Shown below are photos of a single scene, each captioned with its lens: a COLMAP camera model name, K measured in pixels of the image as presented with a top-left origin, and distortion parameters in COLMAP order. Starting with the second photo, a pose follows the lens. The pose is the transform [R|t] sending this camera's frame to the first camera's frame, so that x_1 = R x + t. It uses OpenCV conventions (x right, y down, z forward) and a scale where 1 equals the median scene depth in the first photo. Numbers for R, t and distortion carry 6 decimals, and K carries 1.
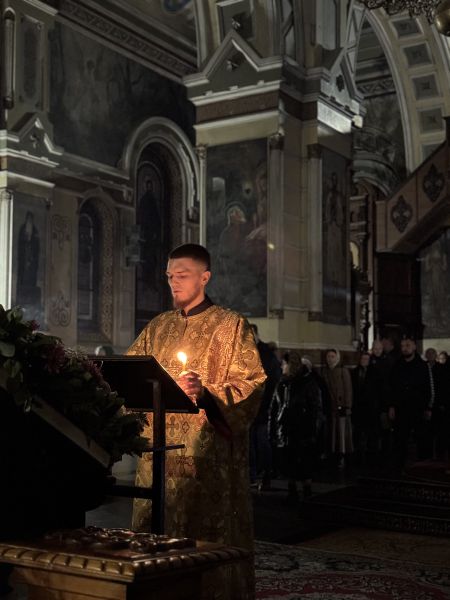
lens RADIAL K [[834.4, 0, 225.0], [0, 834.4, 300.0], [0, 0, 1]] dist [0.203004, -0.009114]
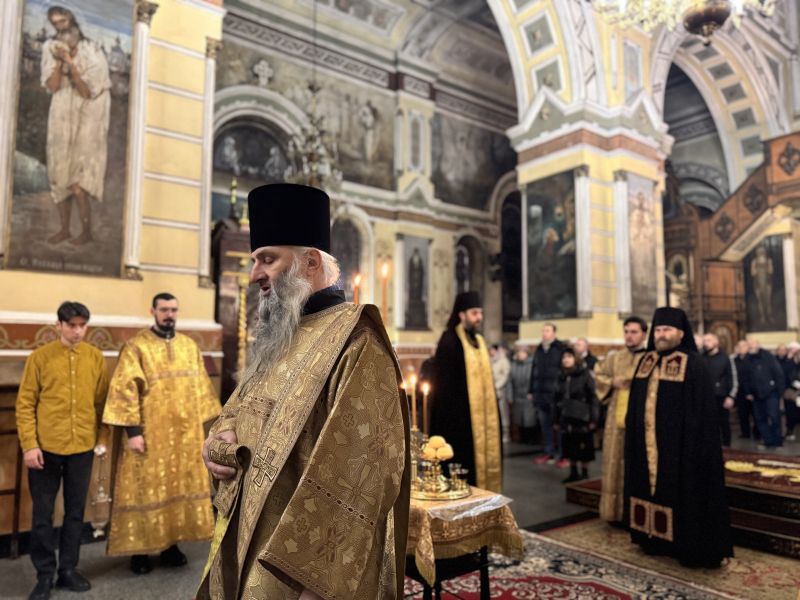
lens RADIAL K [[571.3, 0, 400.0], [0, 571.3, 300.0], [0, 0, 1]] dist [0.179248, -0.181815]
pose [[0.944783, -0.033801, -0.325950, 0.074368], [0.027809, 0.999348, -0.023028, 0.007293], [0.326516, 0.012693, 0.945107, 0.117817]]
